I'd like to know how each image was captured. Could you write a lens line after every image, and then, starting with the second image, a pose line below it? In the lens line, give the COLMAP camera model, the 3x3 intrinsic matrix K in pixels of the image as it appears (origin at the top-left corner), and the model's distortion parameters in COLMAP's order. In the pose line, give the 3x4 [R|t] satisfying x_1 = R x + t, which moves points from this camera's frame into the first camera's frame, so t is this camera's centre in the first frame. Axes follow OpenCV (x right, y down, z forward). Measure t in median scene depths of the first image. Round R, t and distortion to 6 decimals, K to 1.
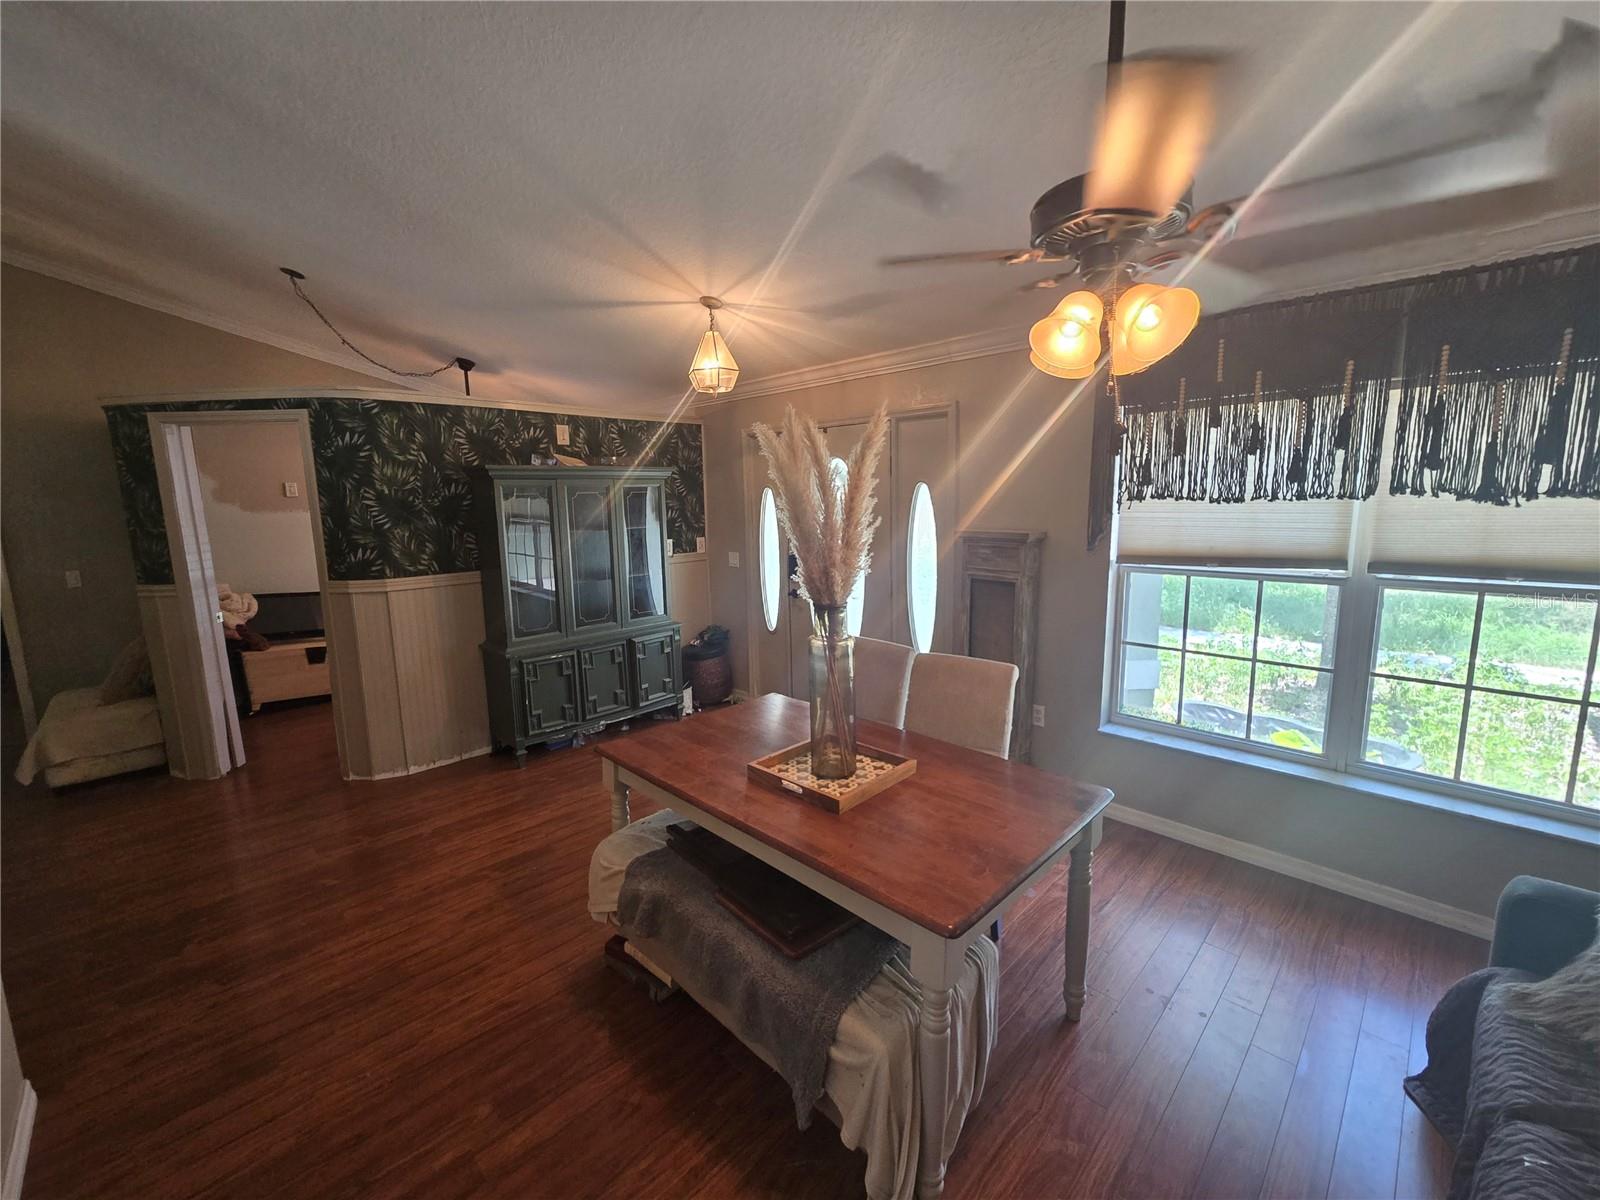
lens RADIAL K [[673.5, 0, 805.6], [0, 673.5, 588.4], [0, 0, 1]] dist [-0.000886, 0.000736]
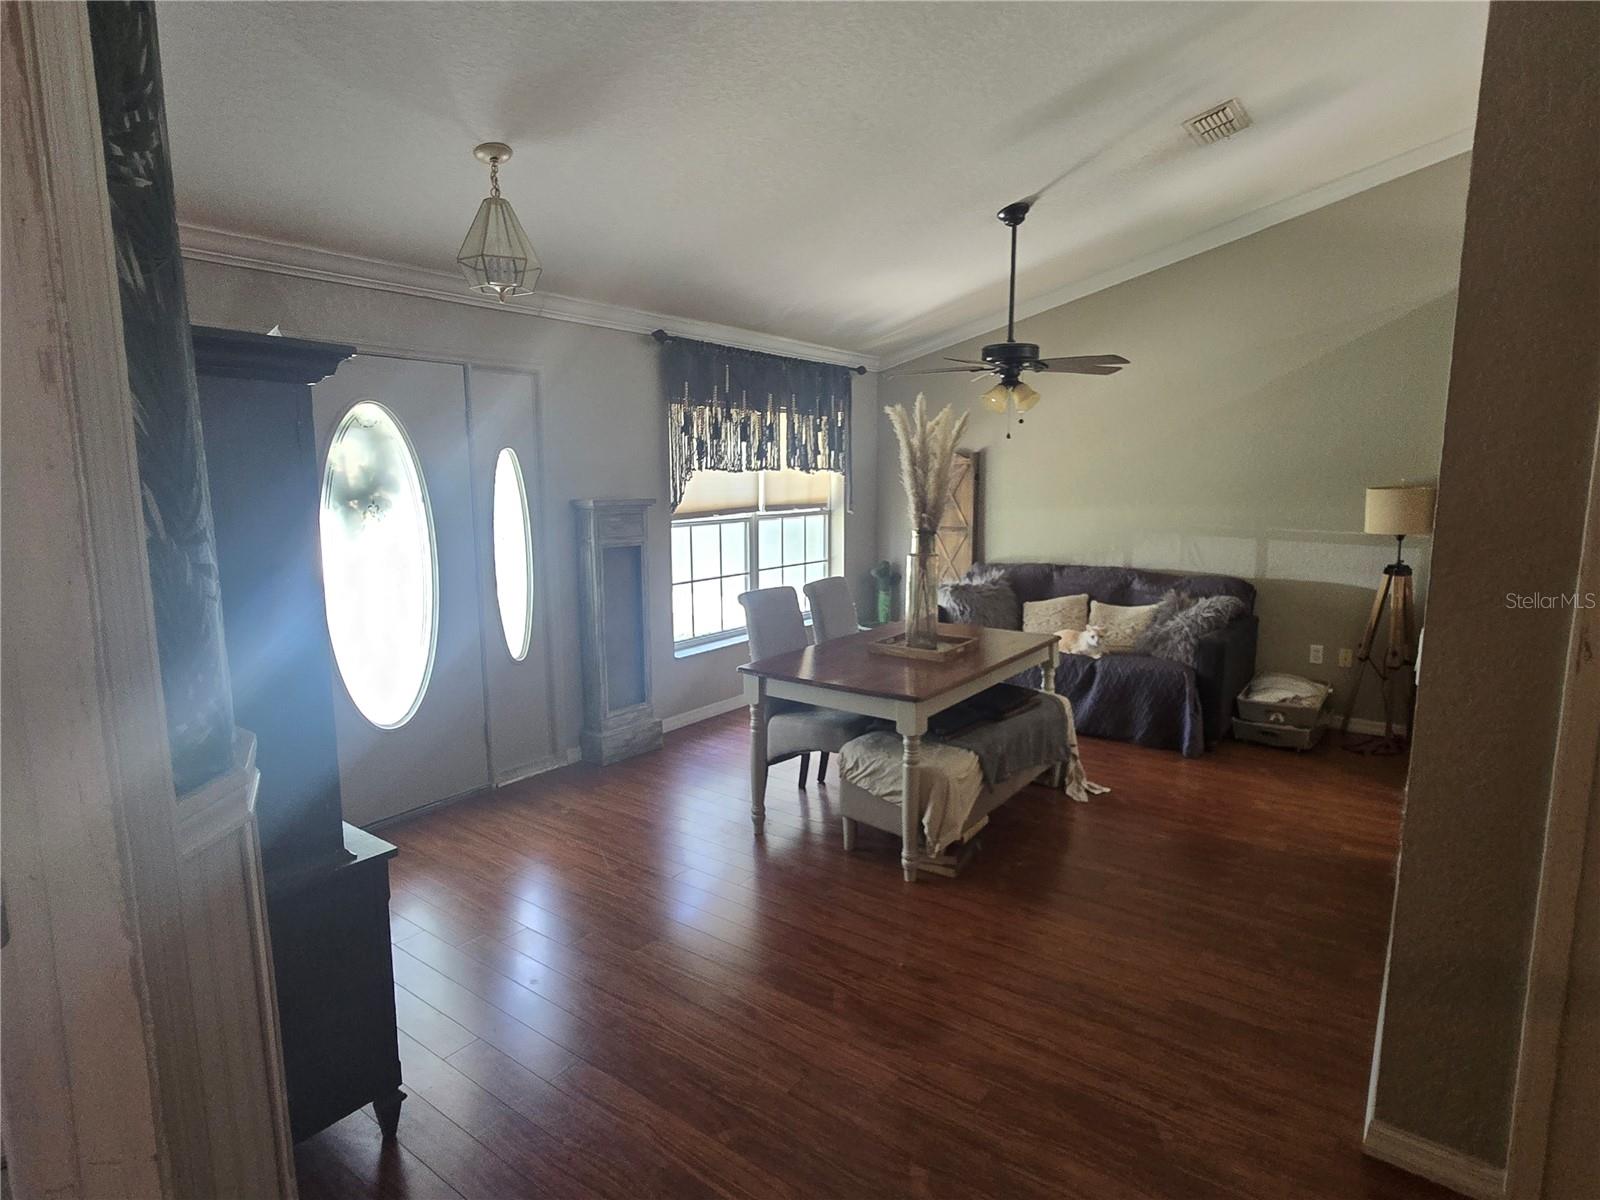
lens RADIAL K [[849.7, 0, 804.9], [0, 849.7, 597.7], [0, 0, 1]] dist [-0.000086, 0.000366]
pose [[-0.156893, -0.122838, 0.979947, -1.345358], [0.146892, 0.978296, 0.146149, -0.108063], [-0.976631, 0.166876, -0.135443, 1.163263]]
